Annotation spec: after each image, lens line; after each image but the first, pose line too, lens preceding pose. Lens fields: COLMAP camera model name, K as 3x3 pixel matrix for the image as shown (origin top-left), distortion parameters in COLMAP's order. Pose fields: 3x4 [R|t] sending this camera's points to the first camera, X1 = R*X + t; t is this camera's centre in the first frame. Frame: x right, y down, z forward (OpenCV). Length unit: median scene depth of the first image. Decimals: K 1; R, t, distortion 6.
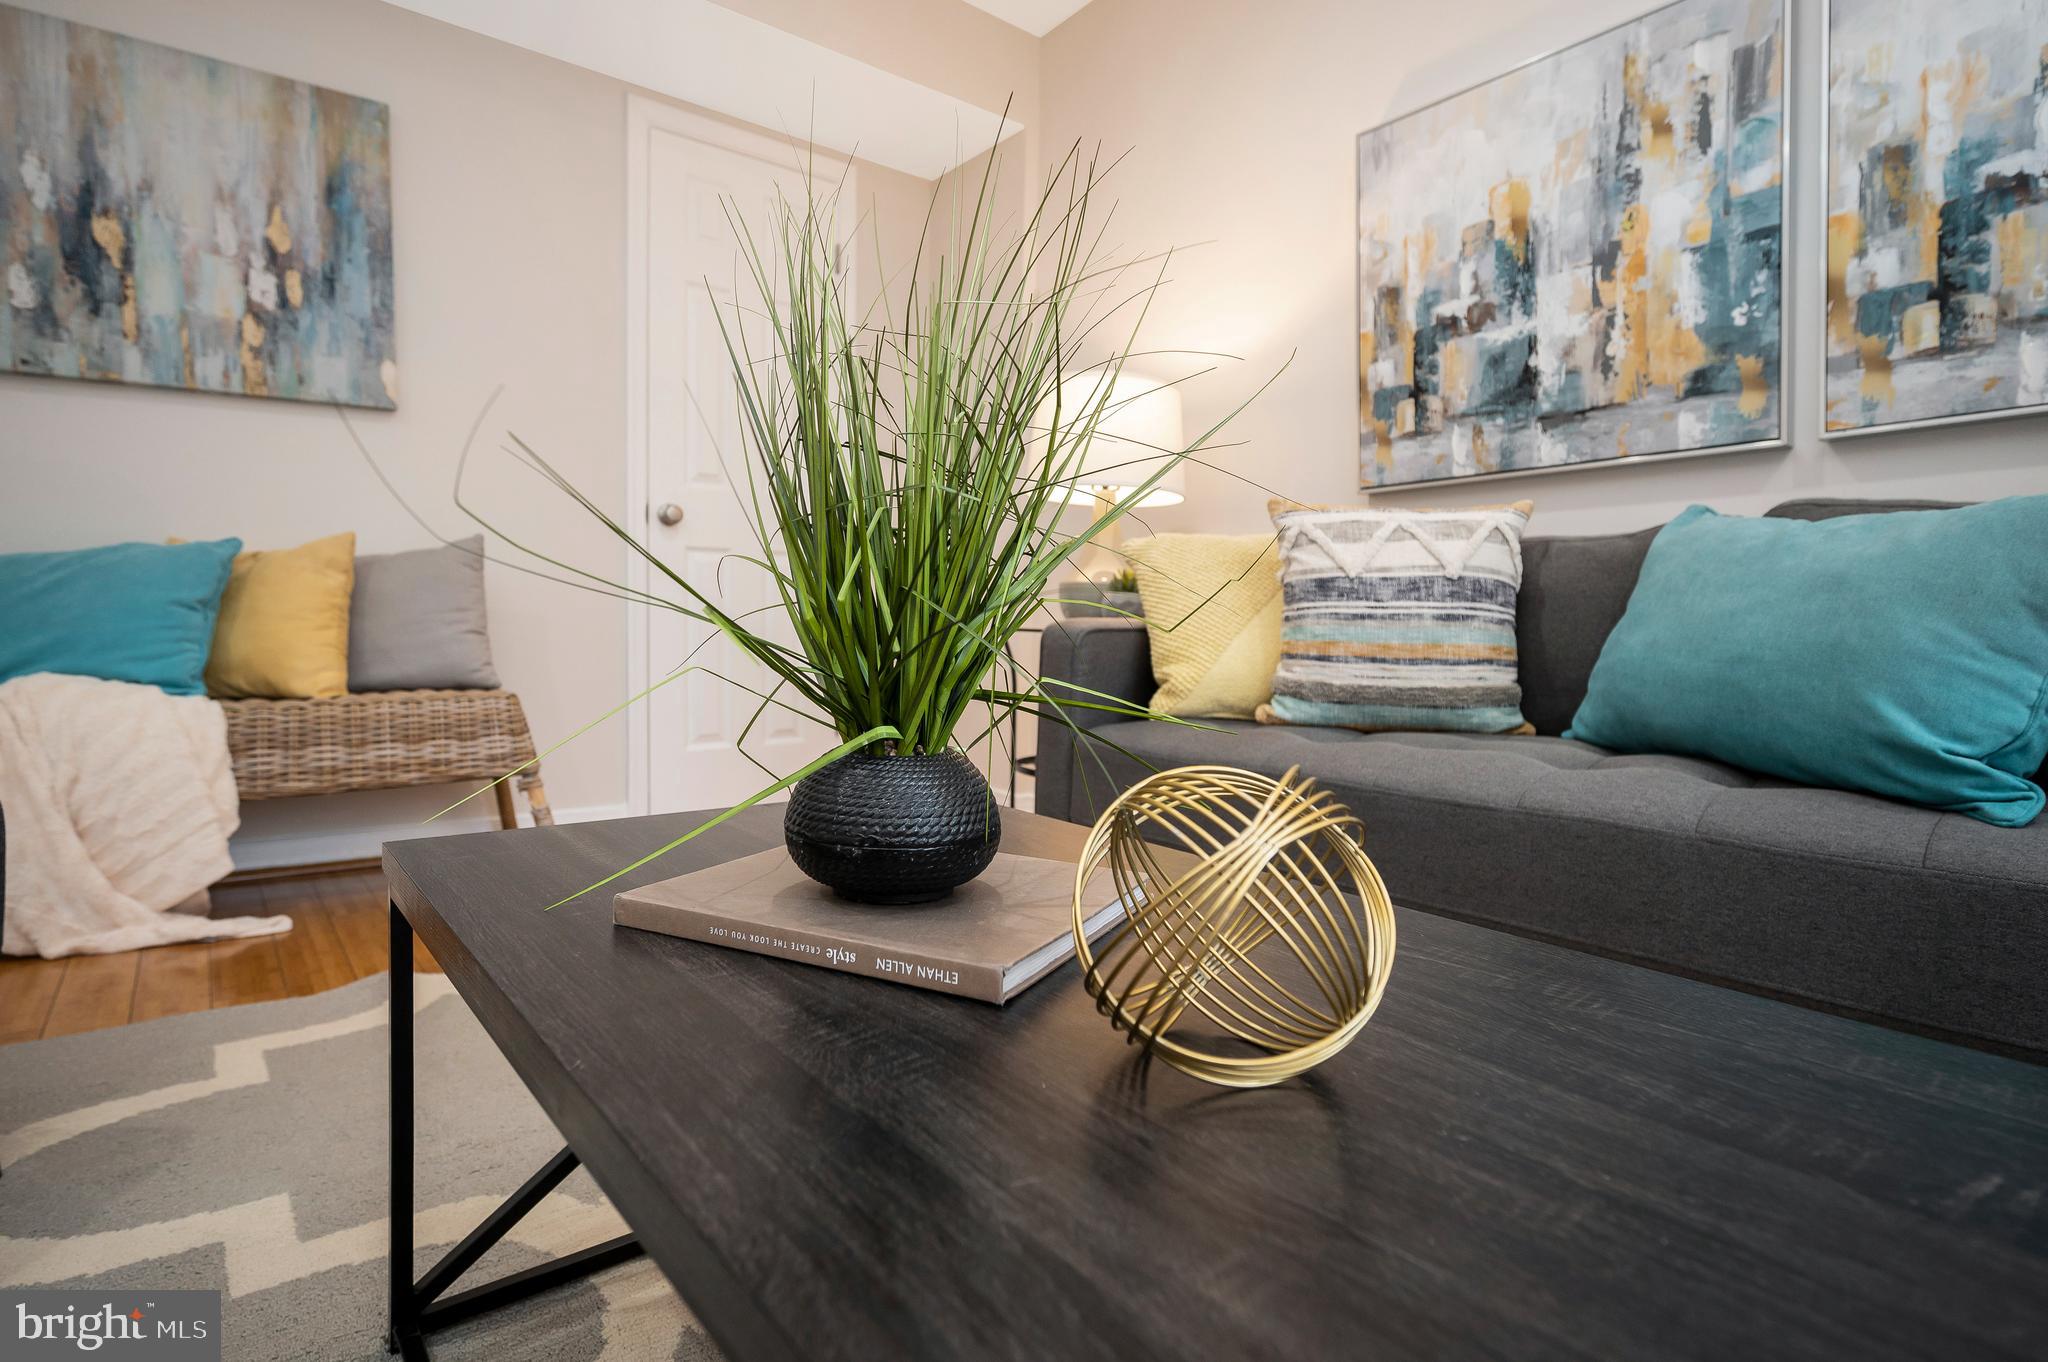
lens RADIAL K [[1035.4, 0, 1064.1], [0, 1035.4, 612.9], [0, 0, 1]] dist [0.002521, 0.000466]
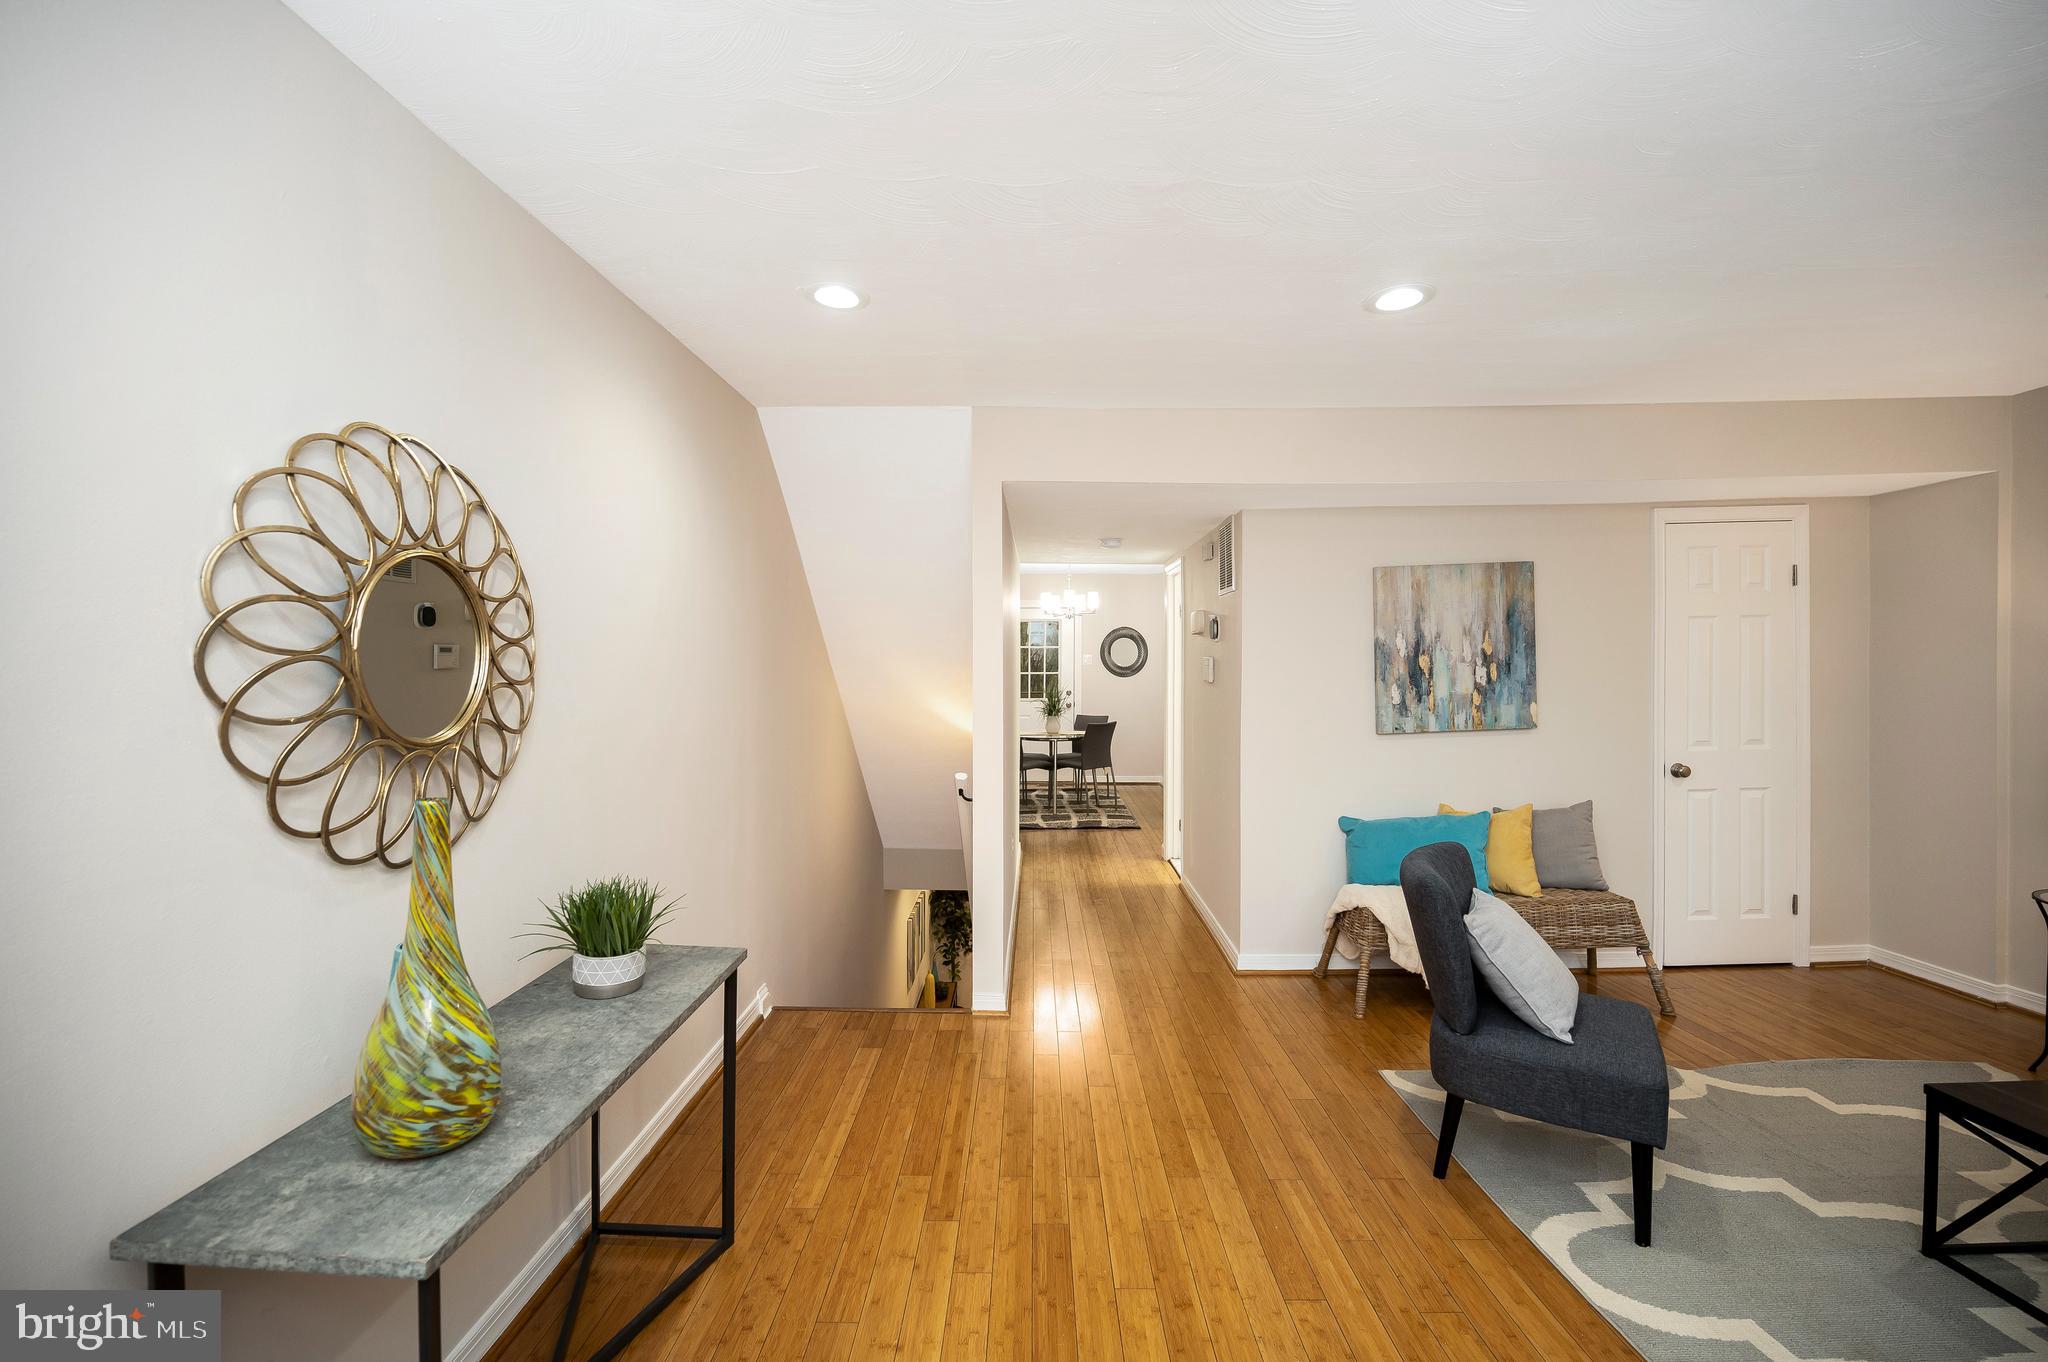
lens RADIAL K [[918.2, 0, 1011.8], [0, 918.2, 704.9], [0, 0, 1]] dist [-0.002185, 0.000005]
pose [[0.773460, 0.011925, -0.633733, -0.375766], [0.014667, 0.999219, 0.036703, -0.345051], [0.633676, -0.037683, 0.772681, -0.915804]]
